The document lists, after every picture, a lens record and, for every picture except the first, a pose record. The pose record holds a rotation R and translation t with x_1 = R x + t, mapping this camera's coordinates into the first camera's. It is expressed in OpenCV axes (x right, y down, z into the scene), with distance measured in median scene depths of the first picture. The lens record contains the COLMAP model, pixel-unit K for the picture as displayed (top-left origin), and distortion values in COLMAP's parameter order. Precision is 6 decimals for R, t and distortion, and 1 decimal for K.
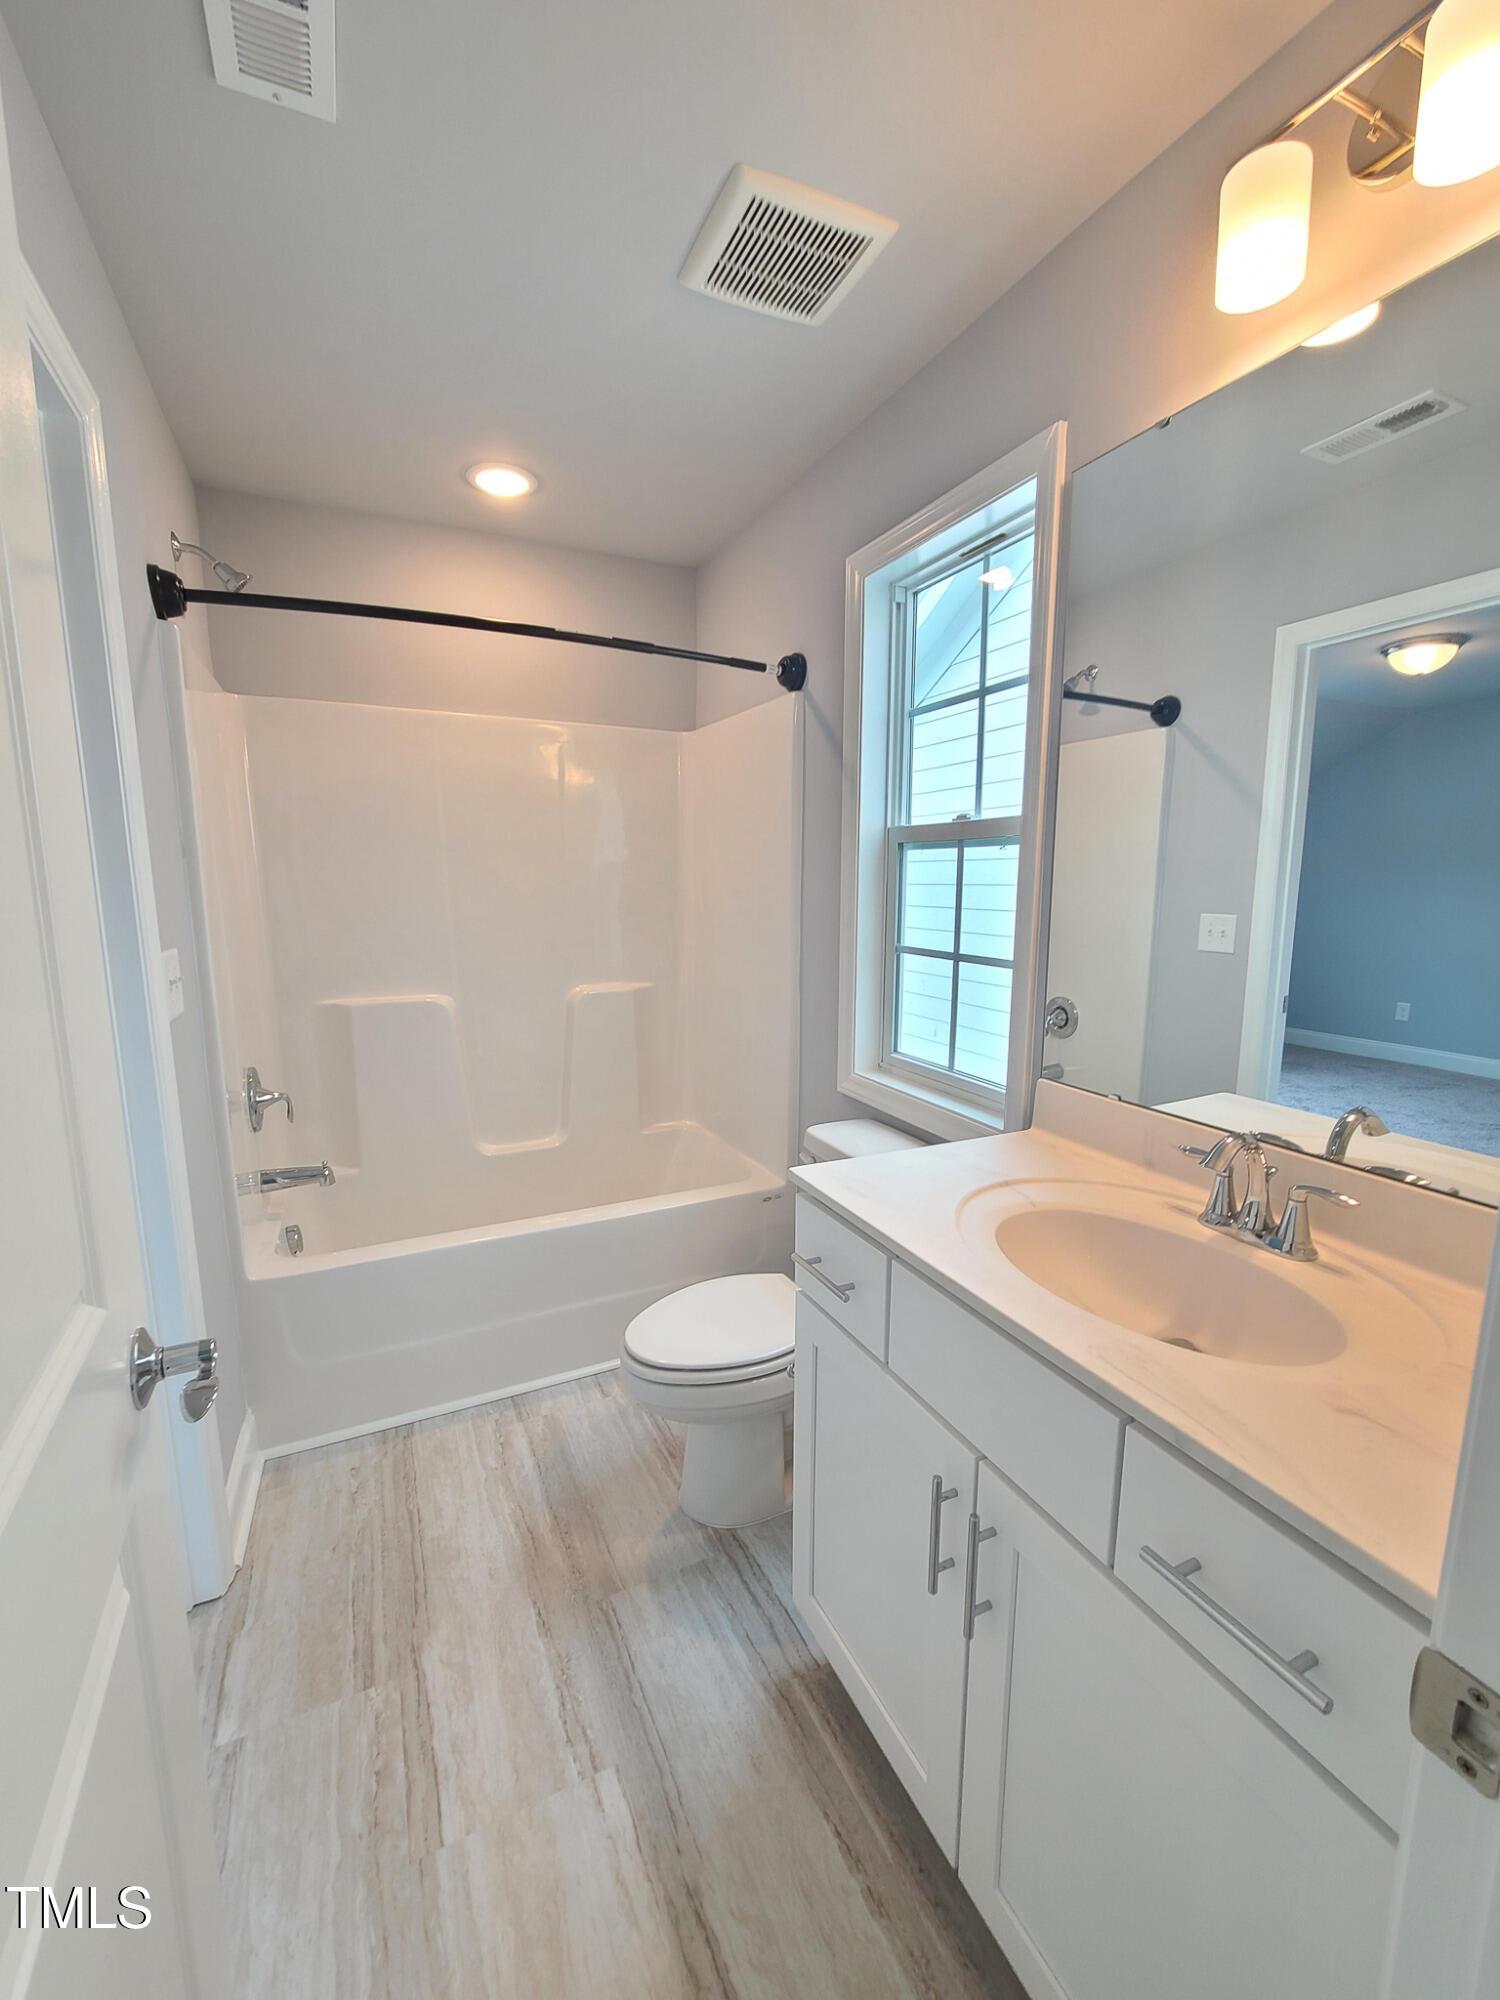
lens RADIAL K [[825.5, 0, 759.5], [0, 825.5, 1013.6], [0, 0, 1]] dist [-0.004174, 0.002731]
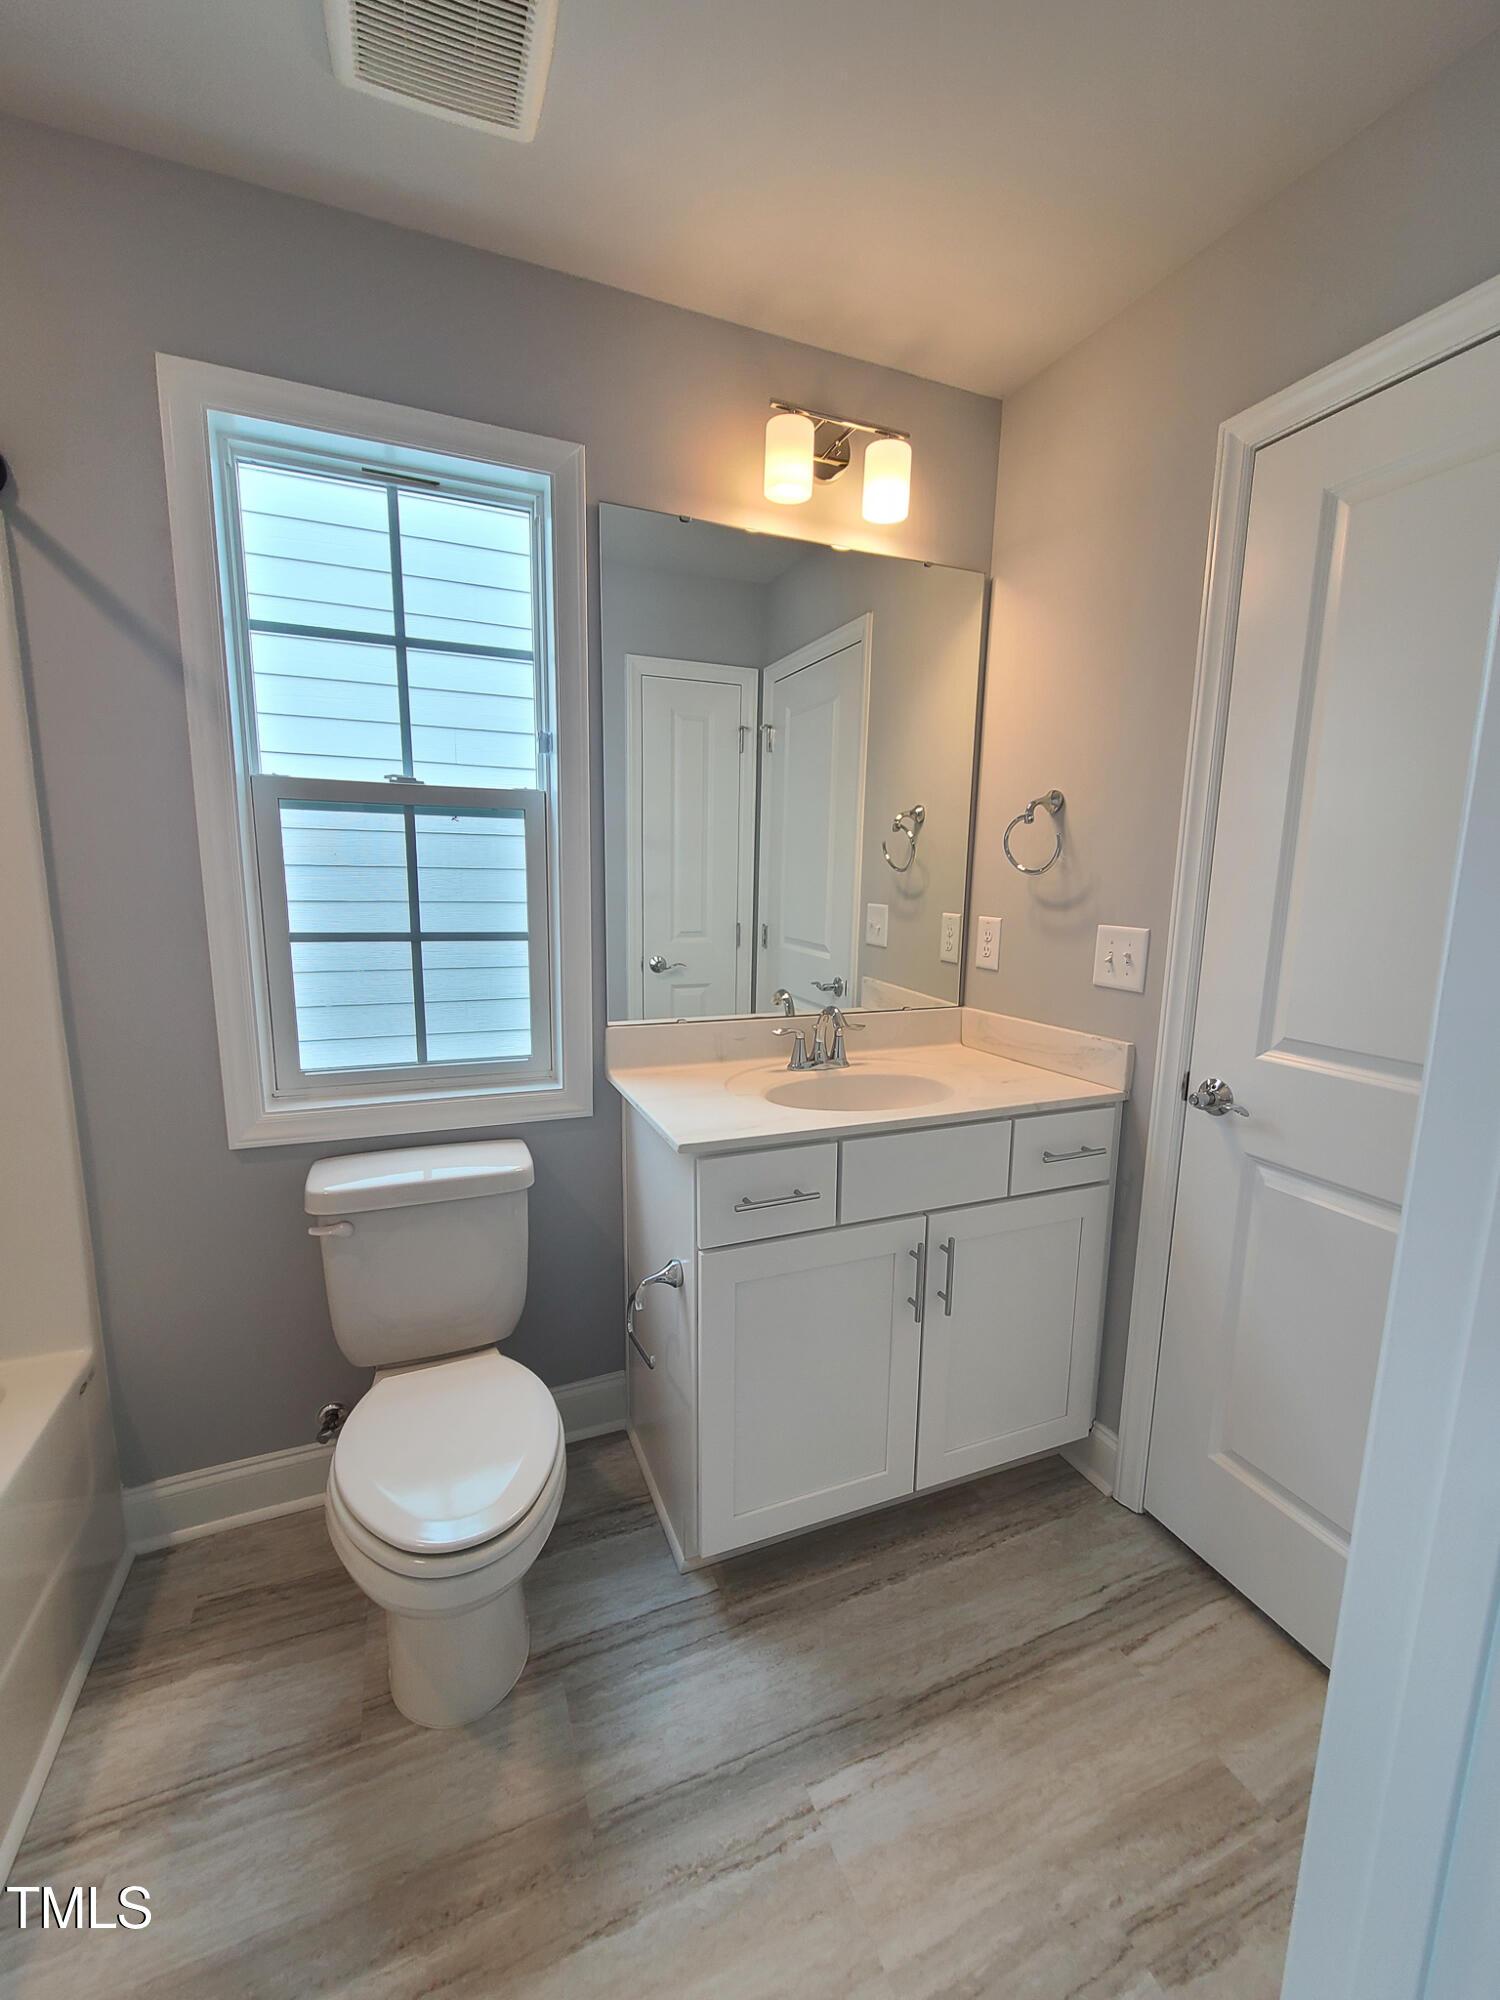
lens RADIAL K [[825.5, 0, 759.5], [0, 825.5, 1013.6], [0, 0, 1]] dist [-0.004174, 0.002731]
pose [[0.052616, -0.165881, 0.984741, -0.862464], [0.141408, 0.977408, 0.157091, -0.101007], [-0.988552, 0.130985, 0.074884, 0.775575]]
